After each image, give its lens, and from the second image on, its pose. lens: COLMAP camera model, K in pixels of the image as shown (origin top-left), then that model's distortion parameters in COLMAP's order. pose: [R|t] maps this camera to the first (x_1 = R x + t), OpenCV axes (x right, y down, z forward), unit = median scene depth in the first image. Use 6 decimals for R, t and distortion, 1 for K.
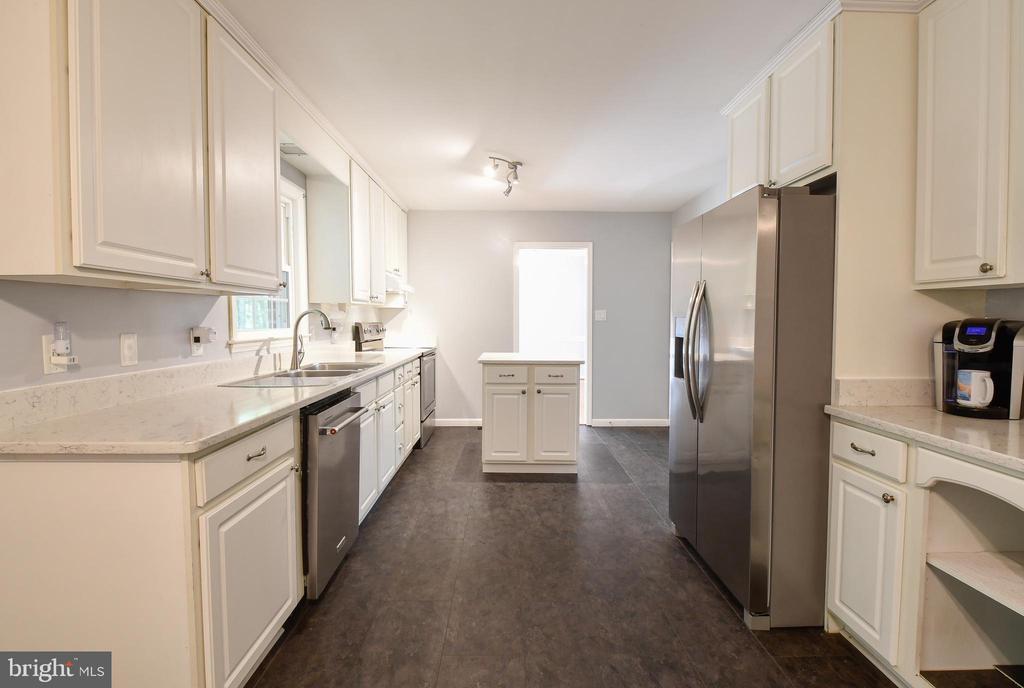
lens RADIAL K [[483.1, 0, 508.5], [0, 483.1, 335.2], [0, 0, 1]] dist [-0.008637, -0.005159]
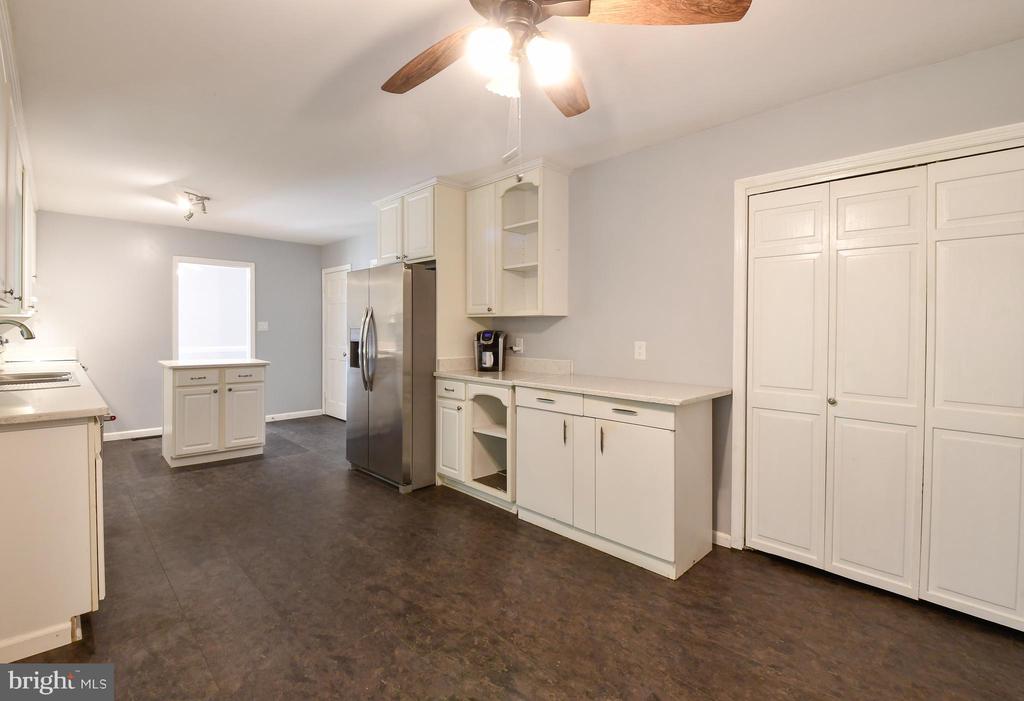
lens RADIAL K [[468.4, 0, 509.5], [0, 468.4, 340.3], [0, 0, 1]] dist [0.001057, -0.000119]
pose [[0.714390, -0.014020, 0.699608, -0.511065], [0.021744, 0.999761, -0.002168, 0.021363], [-0.699410, 0.016761, 0.714524, -0.662530]]
